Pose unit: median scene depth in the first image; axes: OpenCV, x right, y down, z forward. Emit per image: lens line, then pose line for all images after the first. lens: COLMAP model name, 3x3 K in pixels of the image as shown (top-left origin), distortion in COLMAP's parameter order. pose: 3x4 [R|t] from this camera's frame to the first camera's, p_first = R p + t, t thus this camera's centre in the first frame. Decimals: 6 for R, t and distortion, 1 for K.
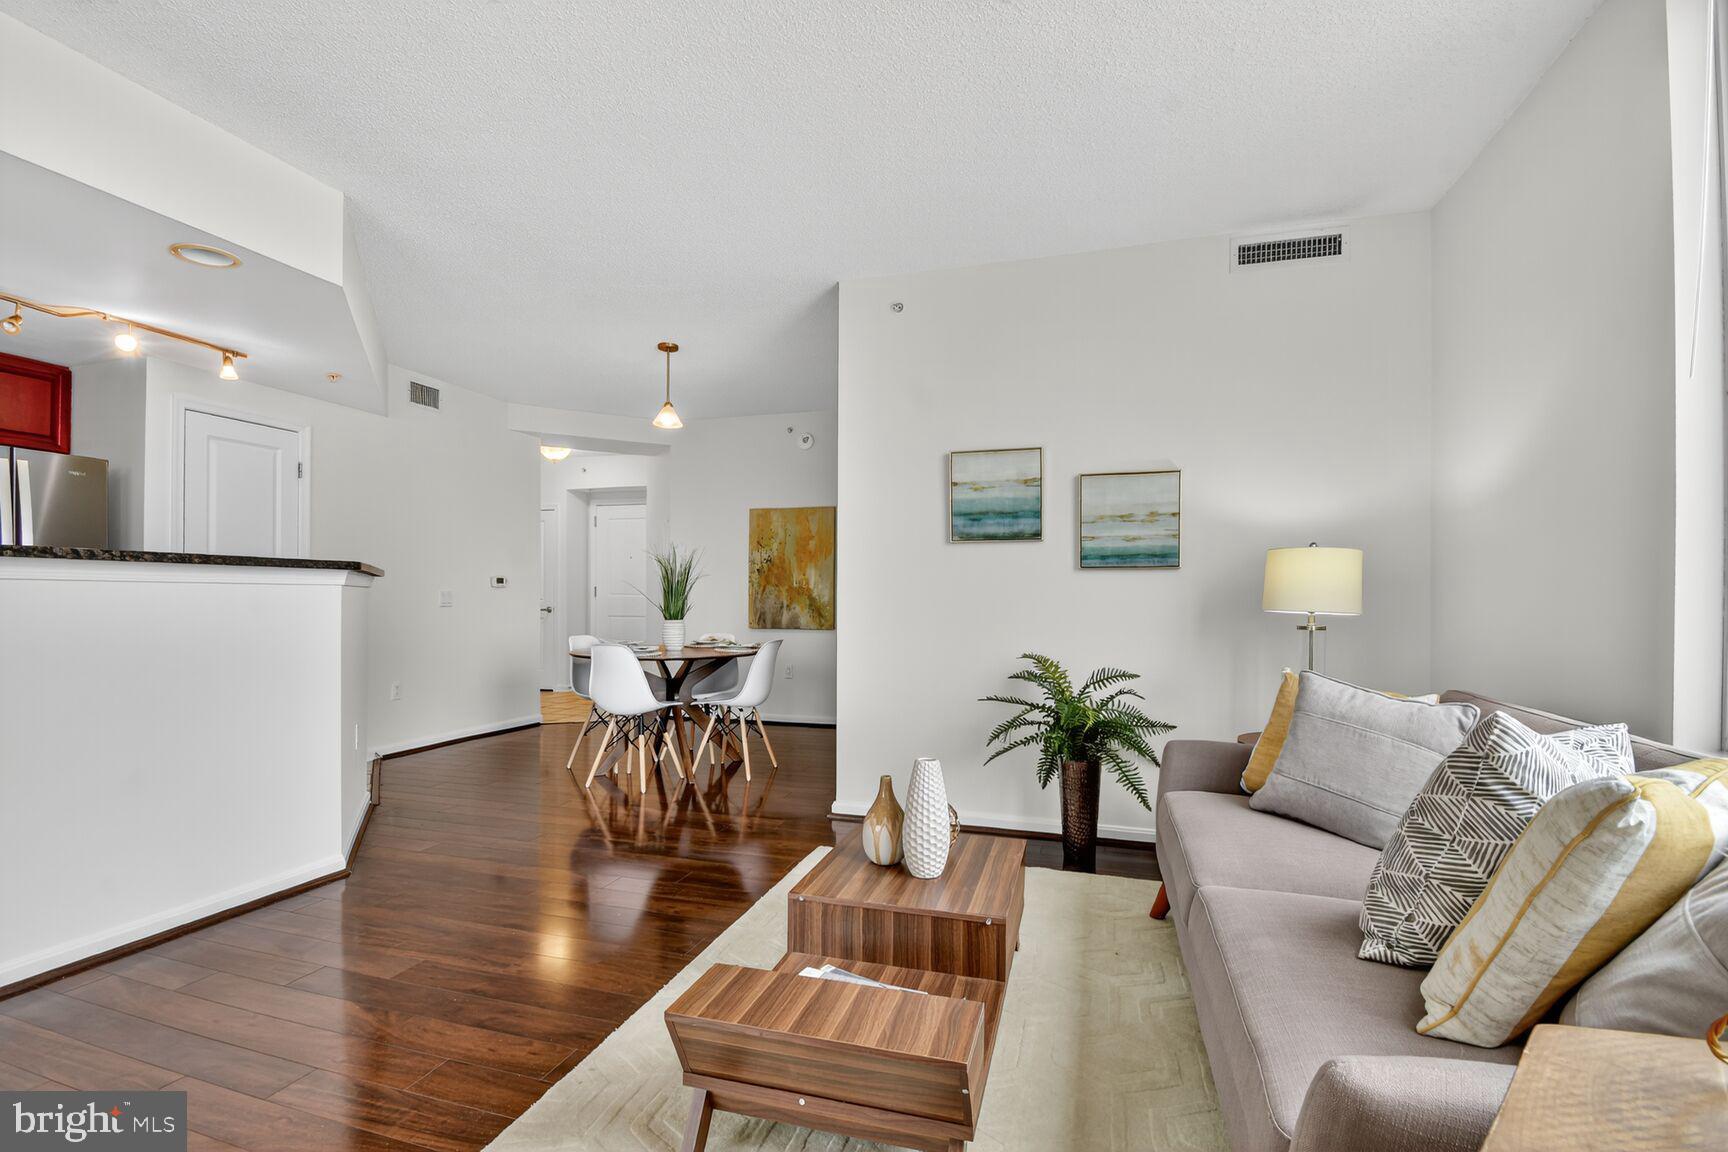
lens RADIAL K [[768.2, 0, 862.3], [0, 768.2, 594.8], [0, 0, 1]] dist [0.000266, -0.000361]
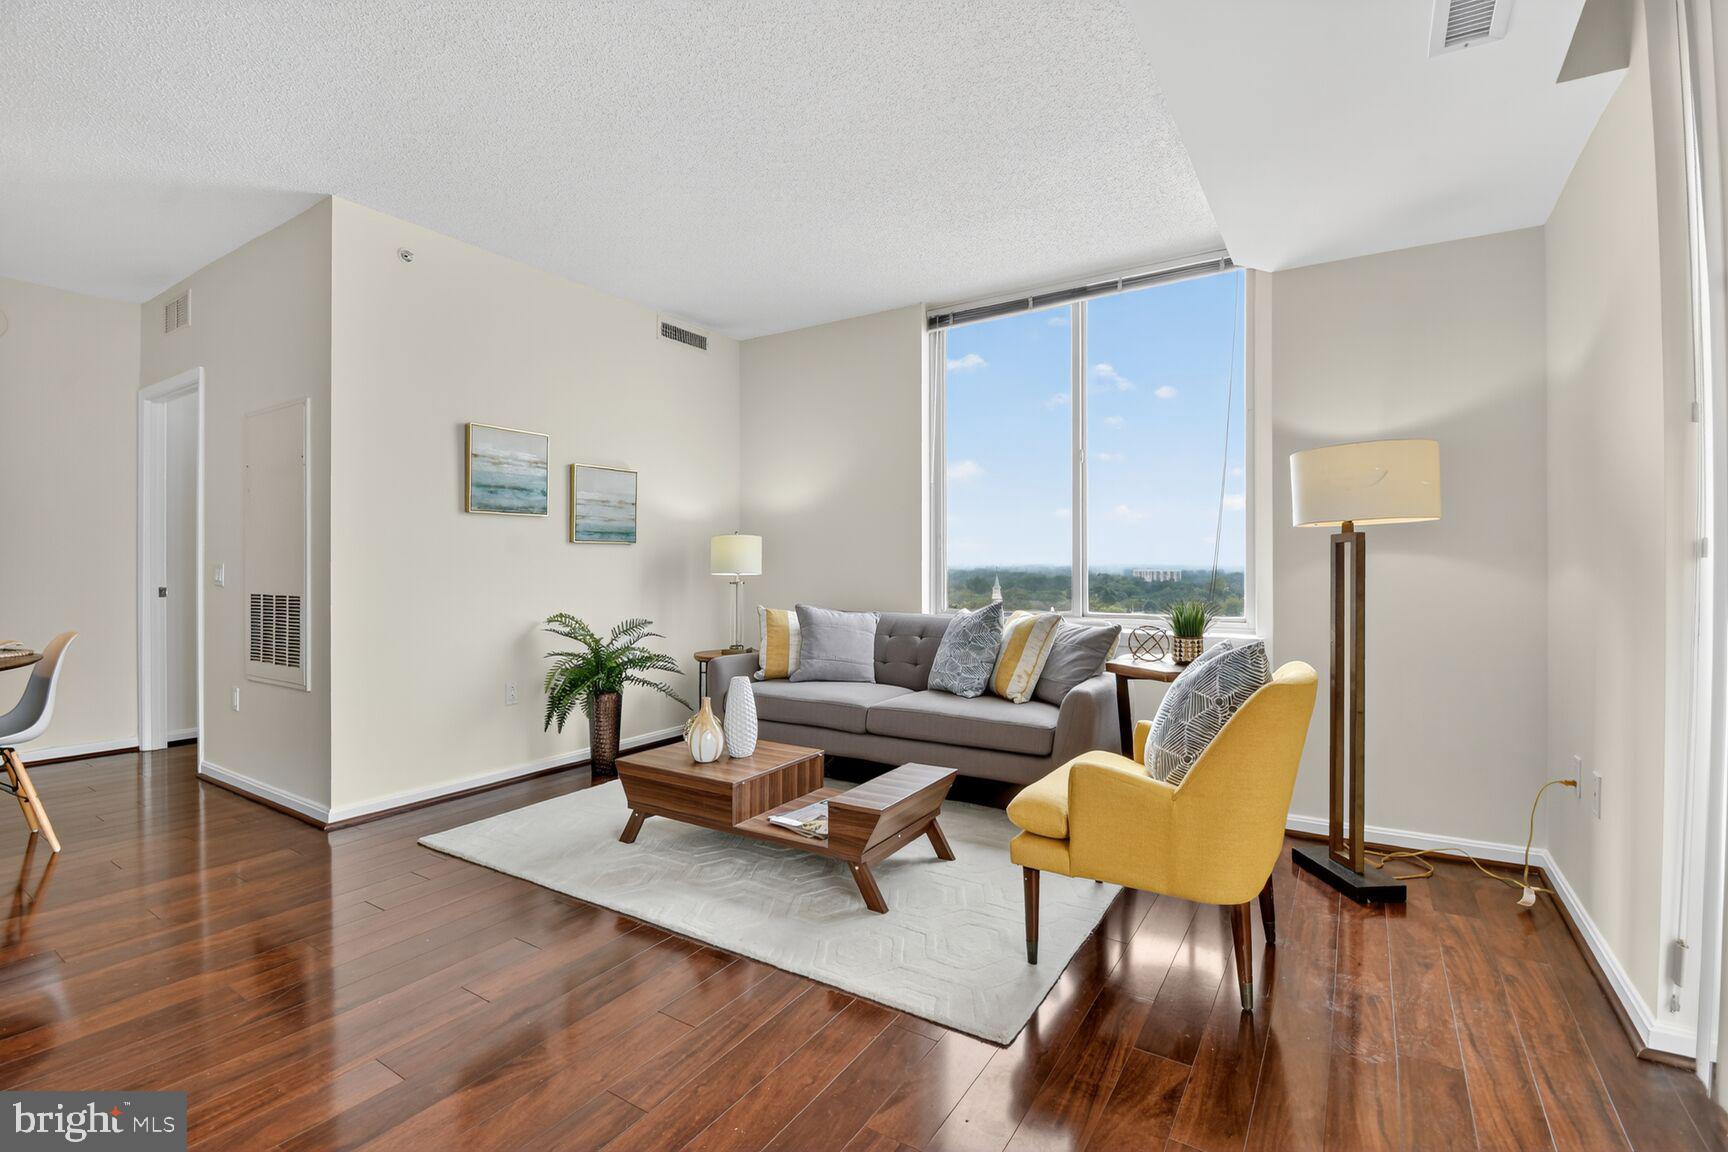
lens RADIAL K [[776.6, 0, 865.6], [0, 776.6, 564.0], [0, 0, 1]] dist [0.001233, 0.000048]
pose [[0.255095, -0.001409, 0.966915, -0.805251], [-0.001572, 0.999997, 0.001872, -0.001239], [-0.966915, -0.001998, 0.255092, 0.249428]]
